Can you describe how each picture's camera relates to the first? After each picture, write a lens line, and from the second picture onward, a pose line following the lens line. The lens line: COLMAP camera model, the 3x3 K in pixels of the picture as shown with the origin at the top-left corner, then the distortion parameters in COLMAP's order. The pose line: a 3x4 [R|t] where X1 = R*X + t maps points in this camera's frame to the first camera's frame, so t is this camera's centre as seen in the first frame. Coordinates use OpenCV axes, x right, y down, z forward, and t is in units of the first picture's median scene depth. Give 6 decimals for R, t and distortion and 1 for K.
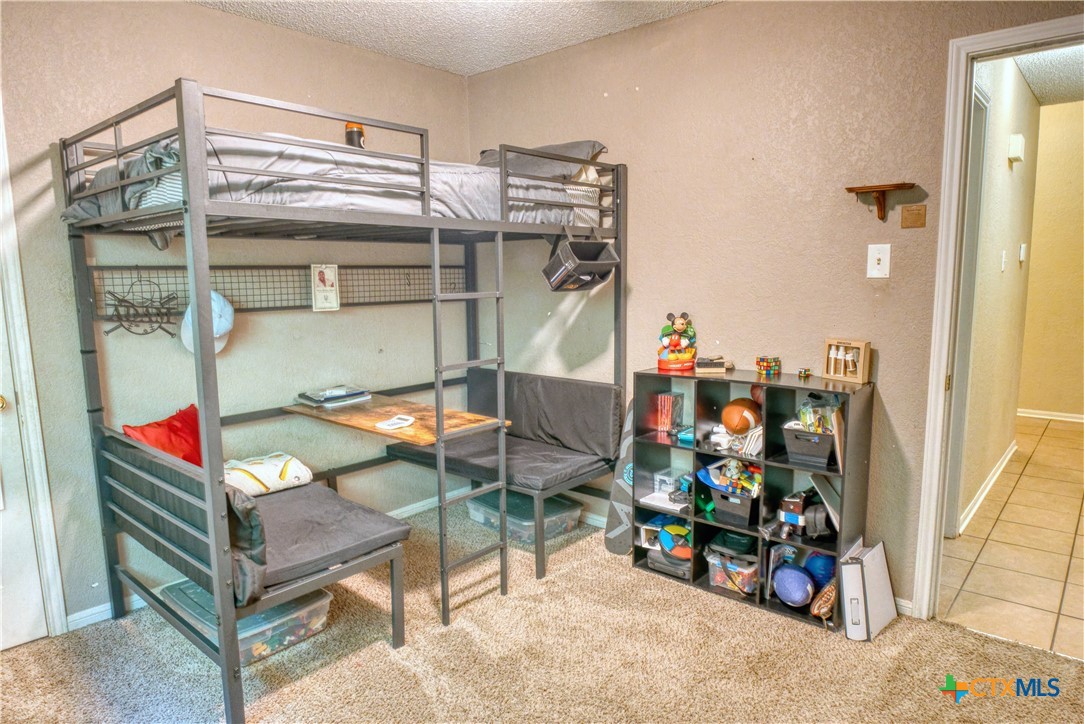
lens RADIAL K [[671.8, 0, 542.0], [0, 671.8, 362.0], [0, 0, 1]] dist [-0.003446, -0.000676]
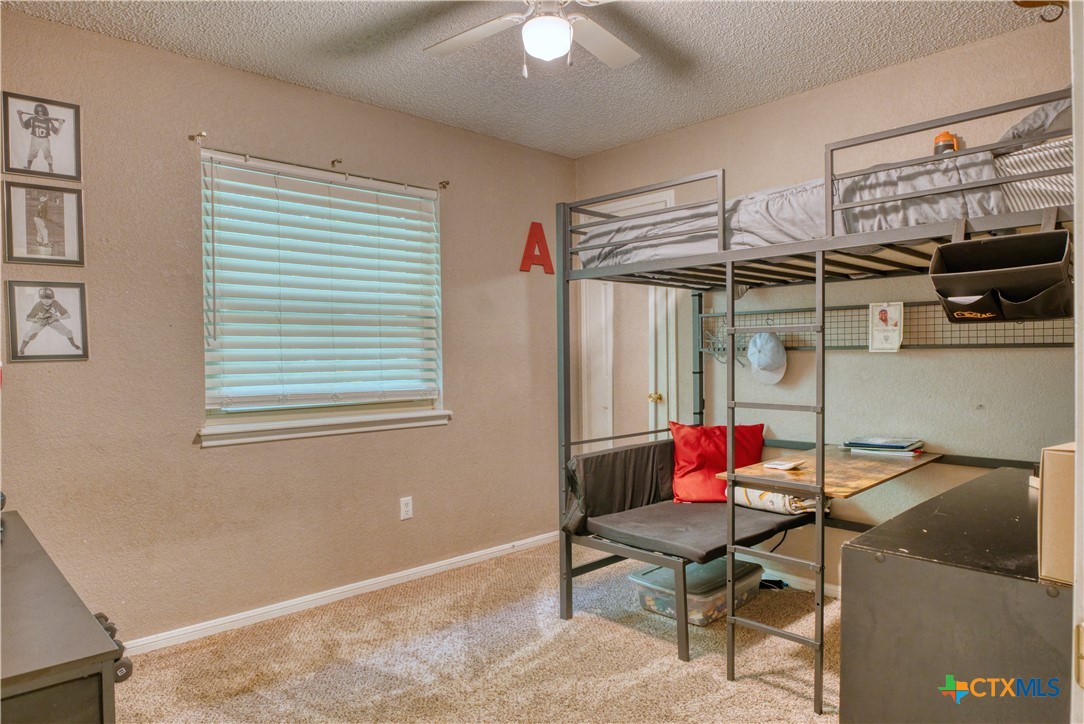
lens RADIAL K [[671.8, 0, 542.0], [0, 671.8, 362.0], [0, 0, 1]] dist [-0.003446, -0.000676]
pose [[-0.091132, 0.028256, -0.995438, 0.739522], [-0.119066, 0.992118, 0.039062, -0.049879], [0.988695, 0.122083, -0.087049, 0.712918]]
